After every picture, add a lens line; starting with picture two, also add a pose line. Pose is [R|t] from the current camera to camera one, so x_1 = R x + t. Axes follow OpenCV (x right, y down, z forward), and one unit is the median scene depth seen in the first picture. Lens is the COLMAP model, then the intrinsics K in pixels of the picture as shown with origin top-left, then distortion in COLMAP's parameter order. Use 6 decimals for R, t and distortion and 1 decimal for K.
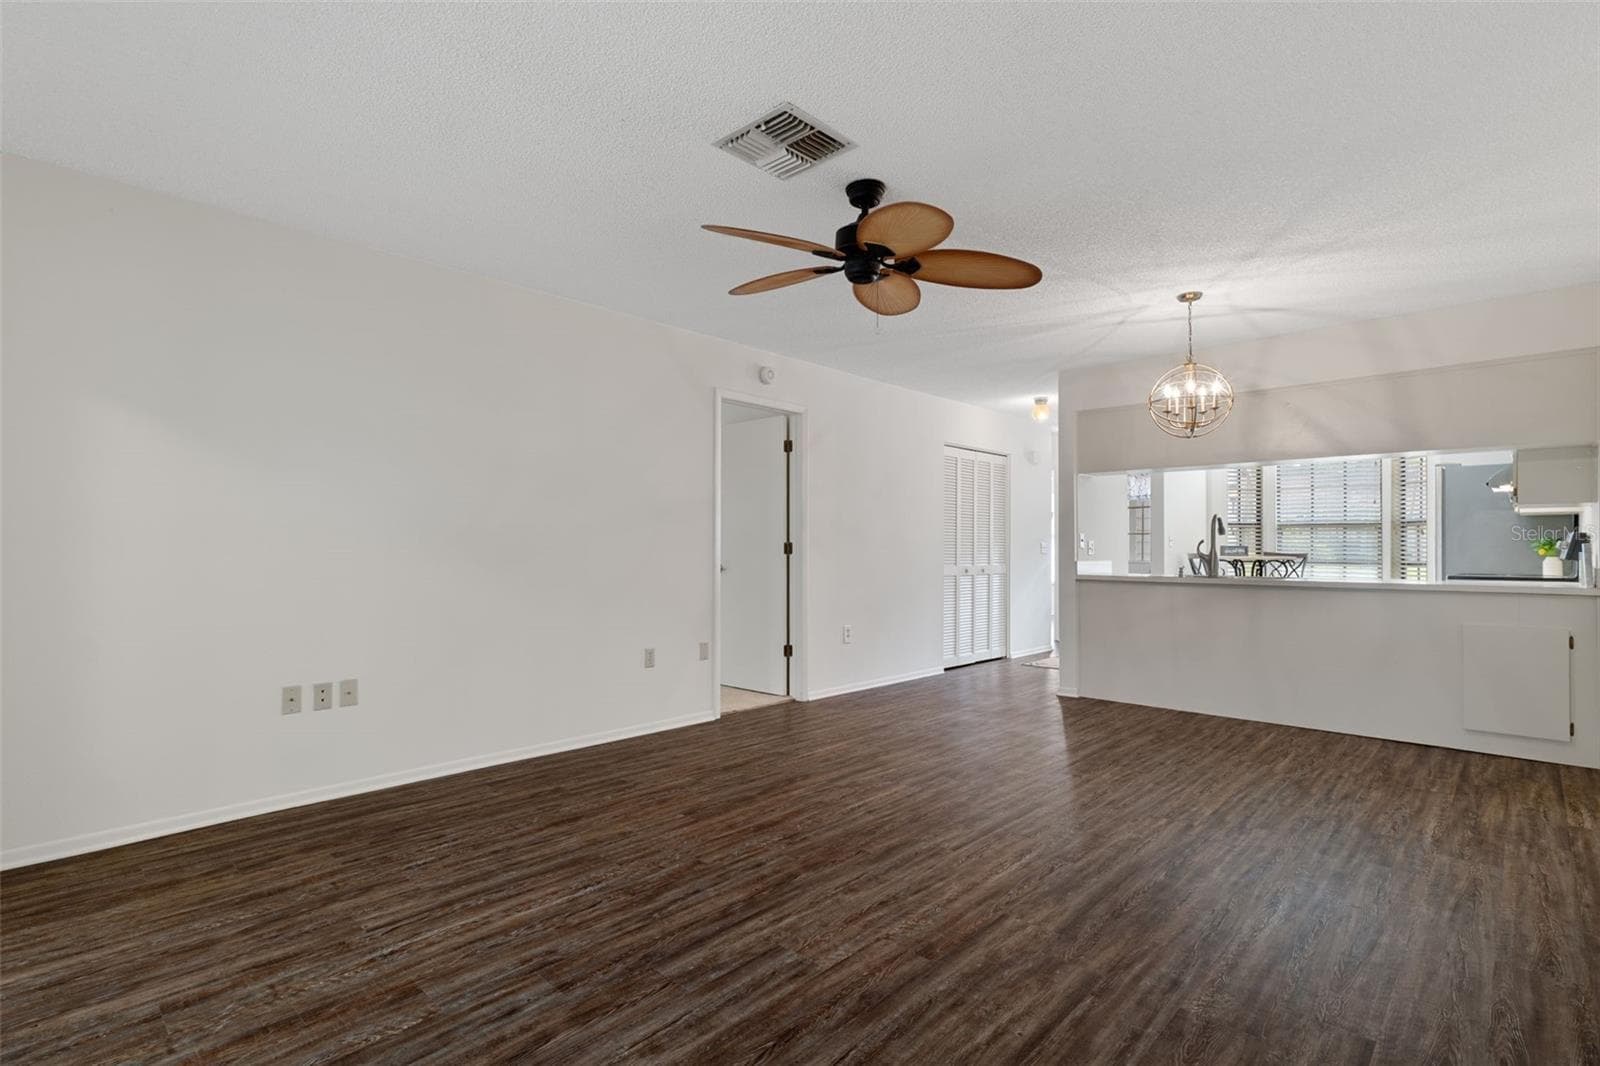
lens RADIAL K [[763.9, 0, 788.9], [0, 763.9, 540.5], [0, 0, 1]] dist [0.002346, -0.001140]
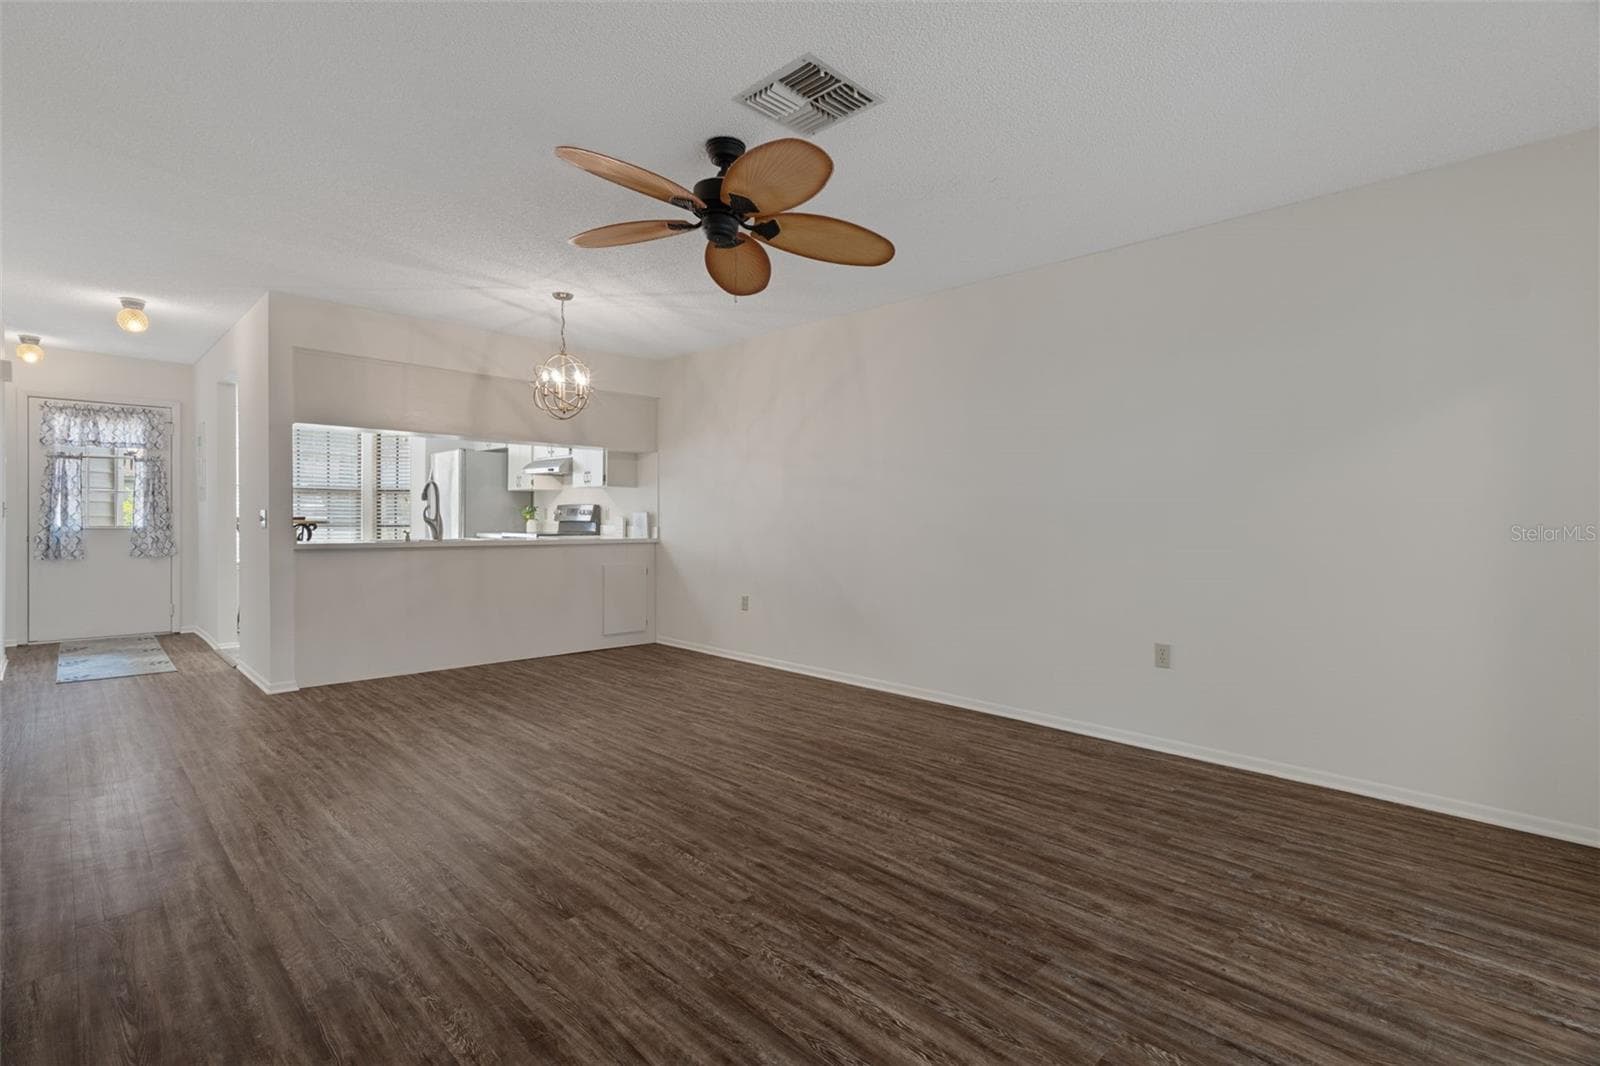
lens RADIAL K [[754.4, 0, 788.7], [0, 754.4, 524.1], [0, 0, 1]] dist [0.000972, -0.000278]
pose [[0.035886, -0.011057, 0.999295, -0.776192], [-0.018762, 0.999755, 0.011735, 0.006469], [-0.999180, -0.019170, 0.035670, 0.789410]]
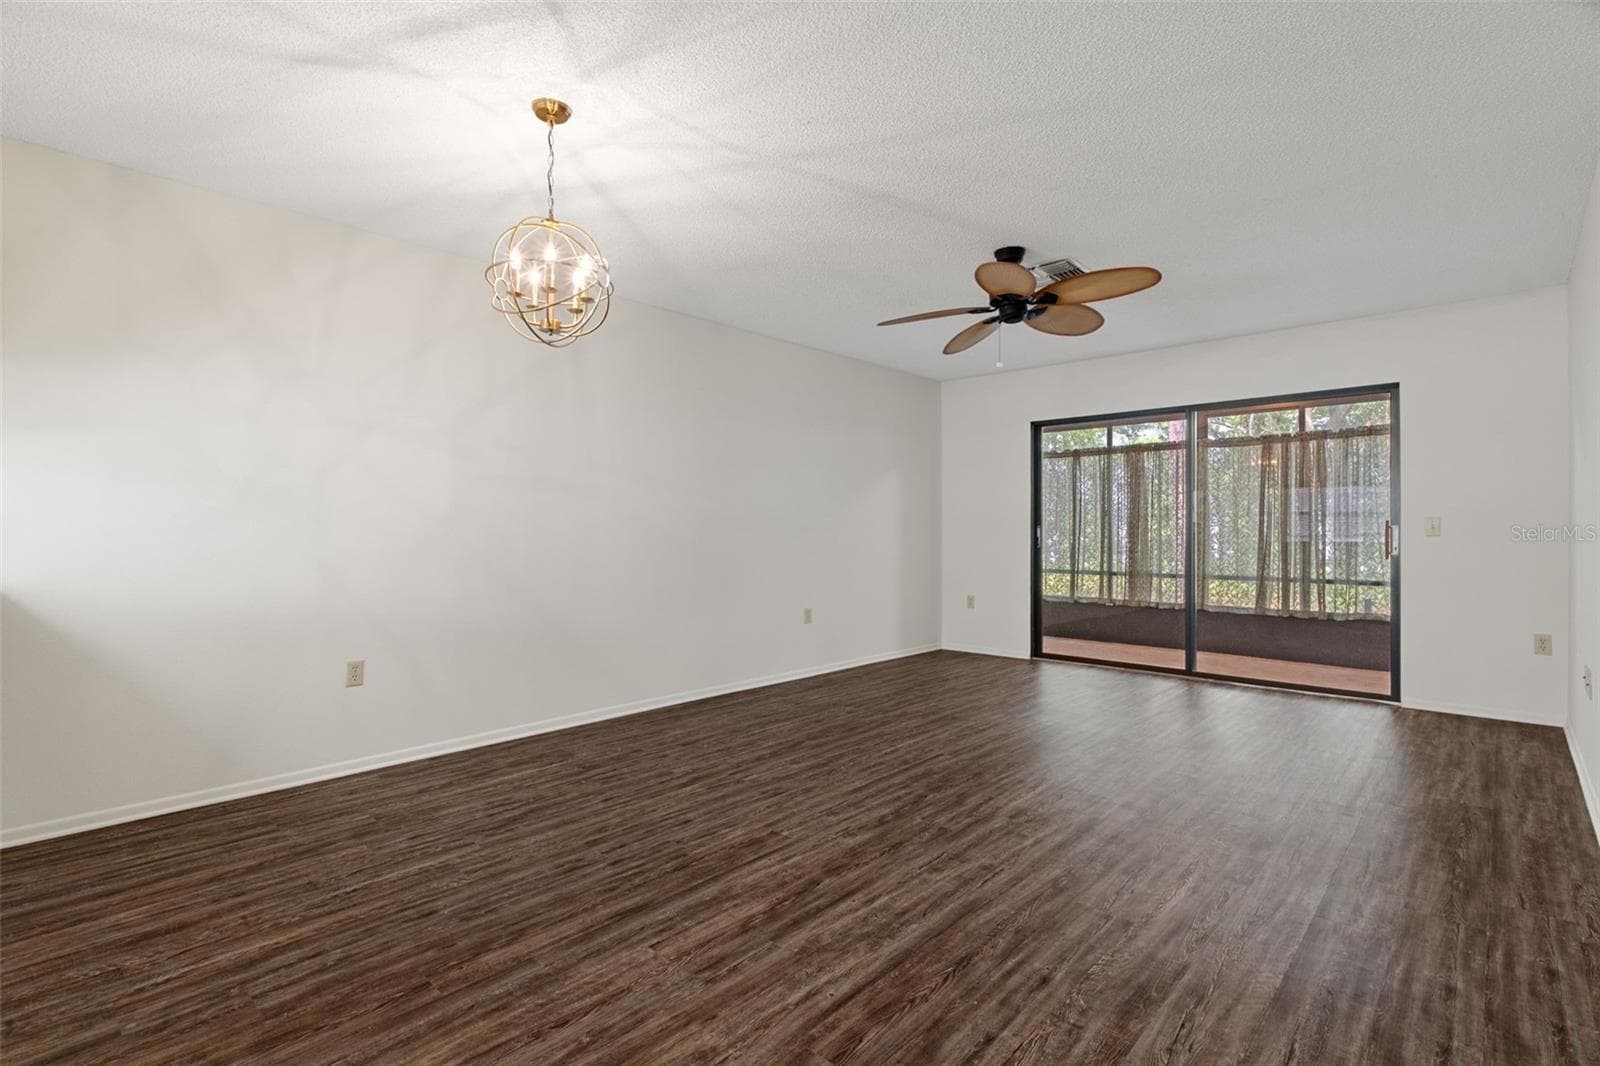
lens RADIAL K [[763.9, 0, 786.2], [0, 763.9, 526.1], [0, 0, 1]] dist [0.002346, -0.001140]
pose [[-0.999958, -0.003971, -0.008249, 0.440702], [-0.003841, 0.999868, -0.015806, 0.025168], [0.008310, -0.015773, -0.999841, 2.060885]]
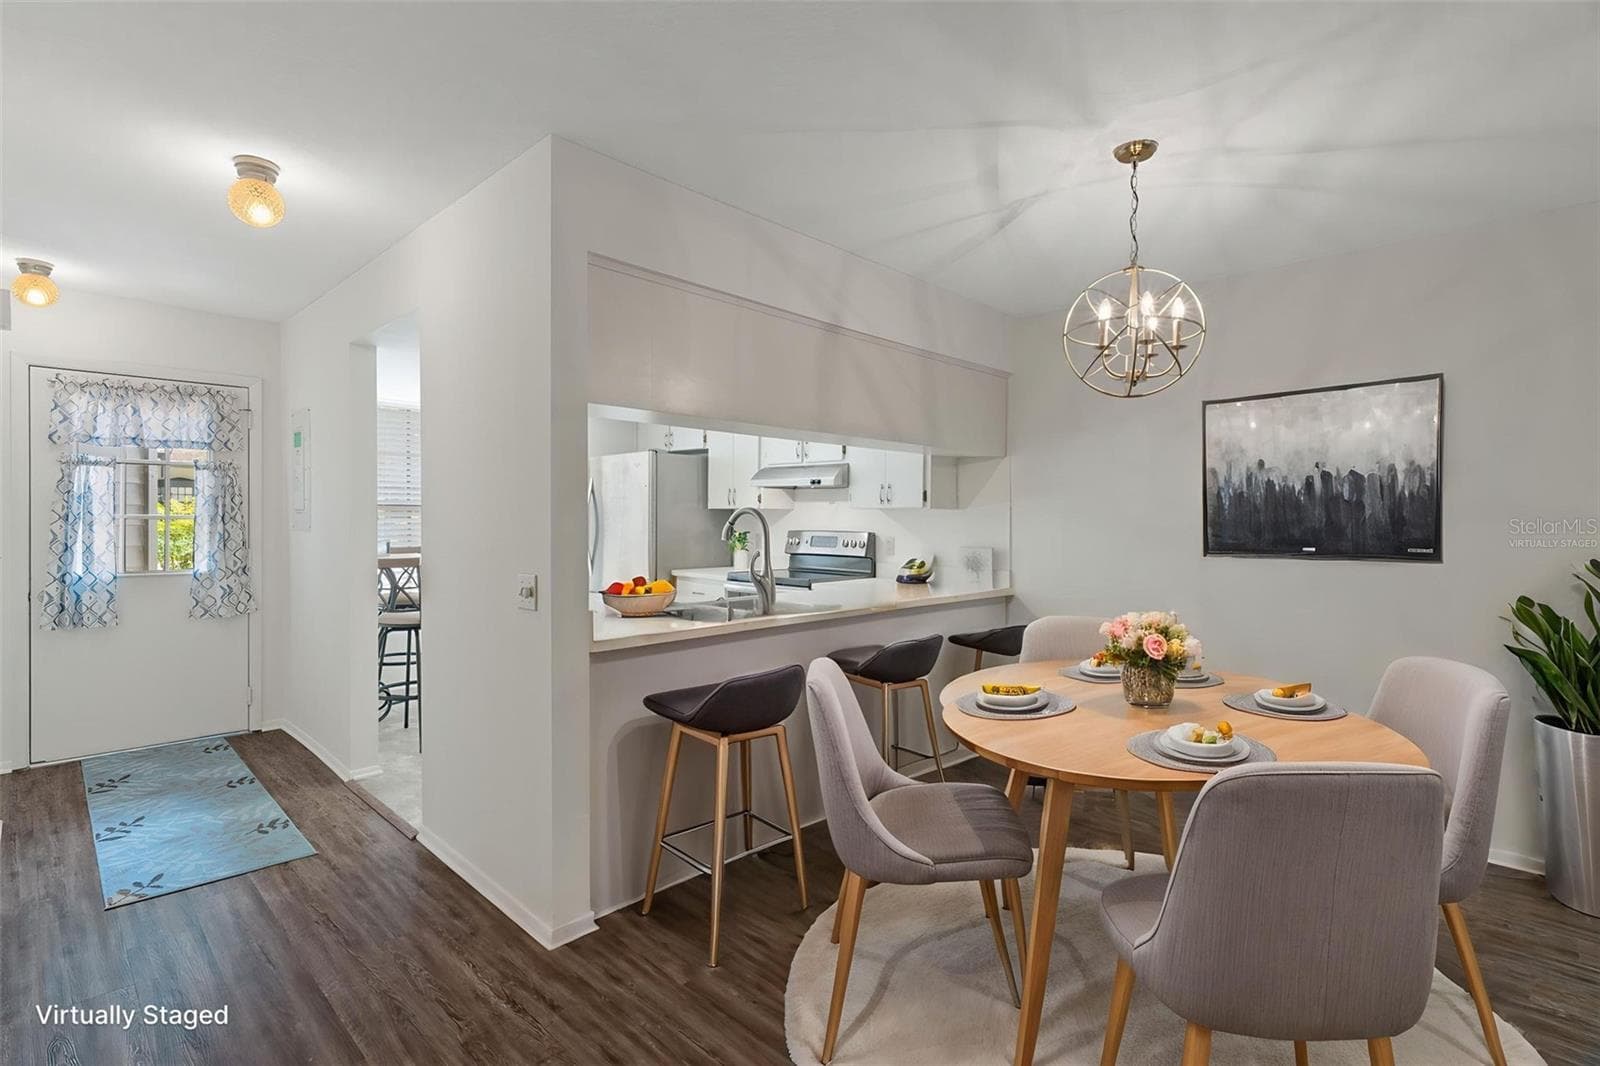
lens RADIAL K [[763.9, 0, 795.7], [0, 763.9, 525.0], [0, 0, 1]] dist [0.002346, -0.001140]
pose [[0.015724, -0.011898, 0.999806, -0.083855], [-0.018497, 0.999755, 0.012188, -0.047460], [-0.999705, -0.018685, 0.015500, 1.599195]]
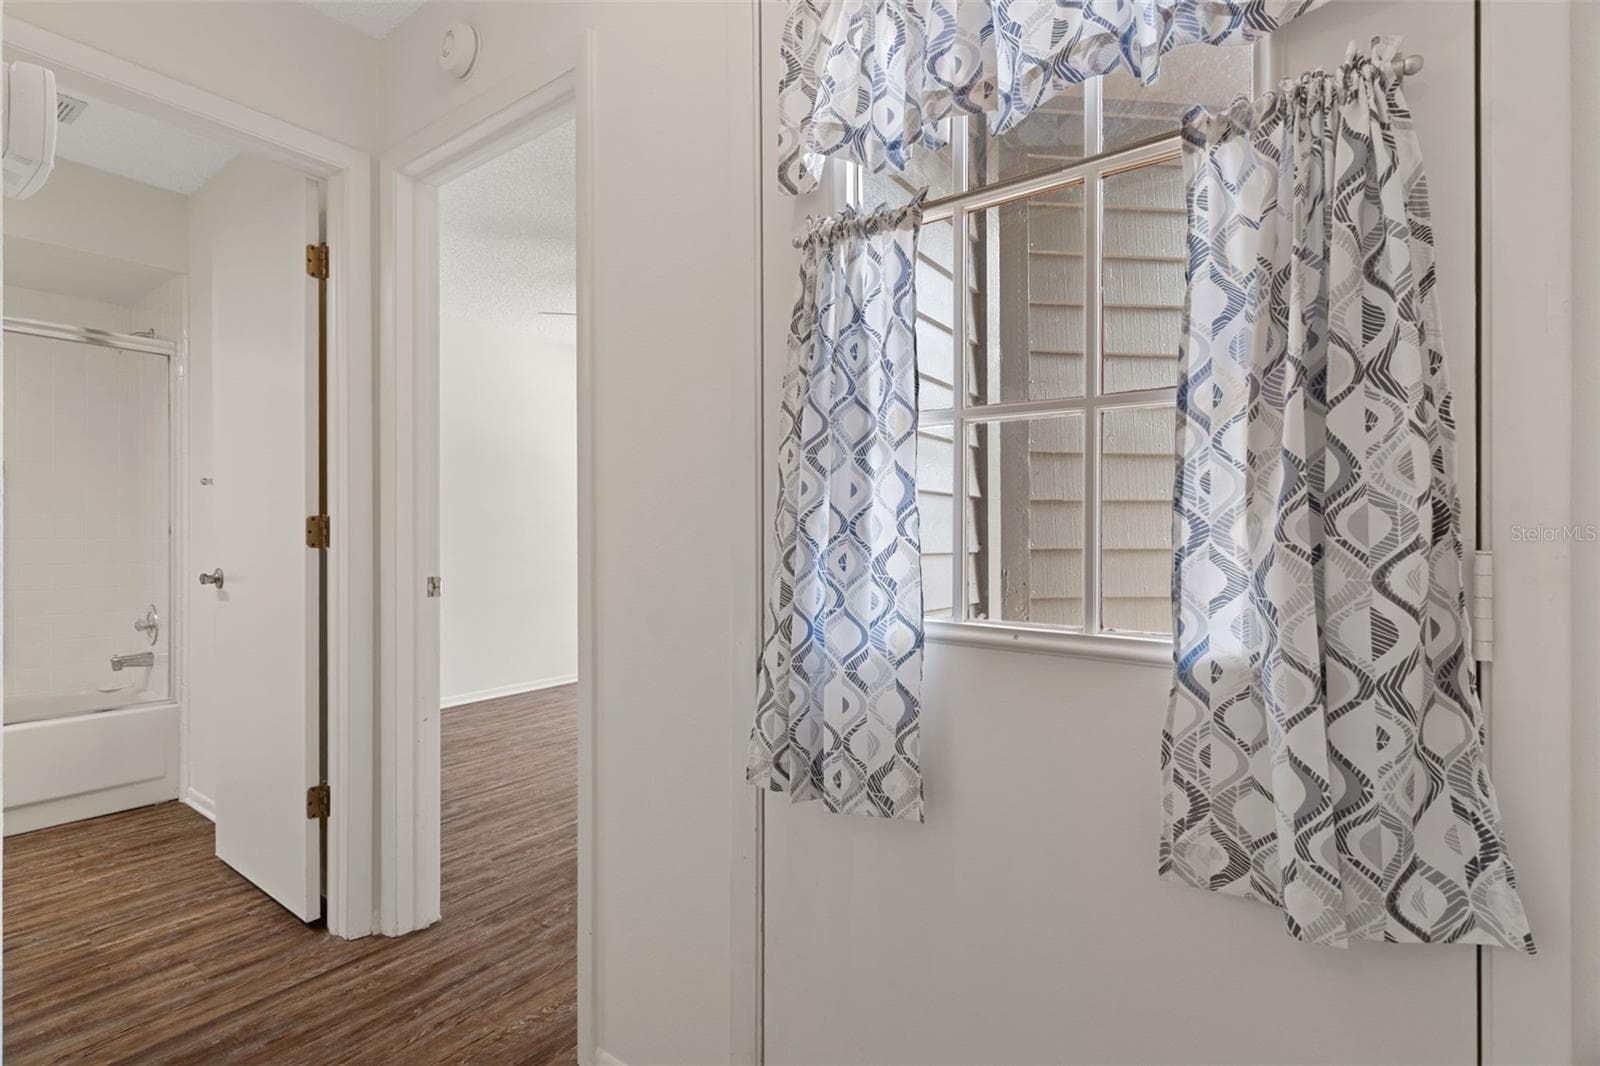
lens RADIAL K [[754.4, 0, 797.5], [0, 754.4, 523.1], [0, 0, 1]] dist [0.000972, -0.000278]
pose [[0.992202, 0.000012, 0.124641, 1.102032], [-0.001140, 0.999959, 0.008977, 0.023067], [-0.124636, -0.009049, 0.992161, 2.445343]]
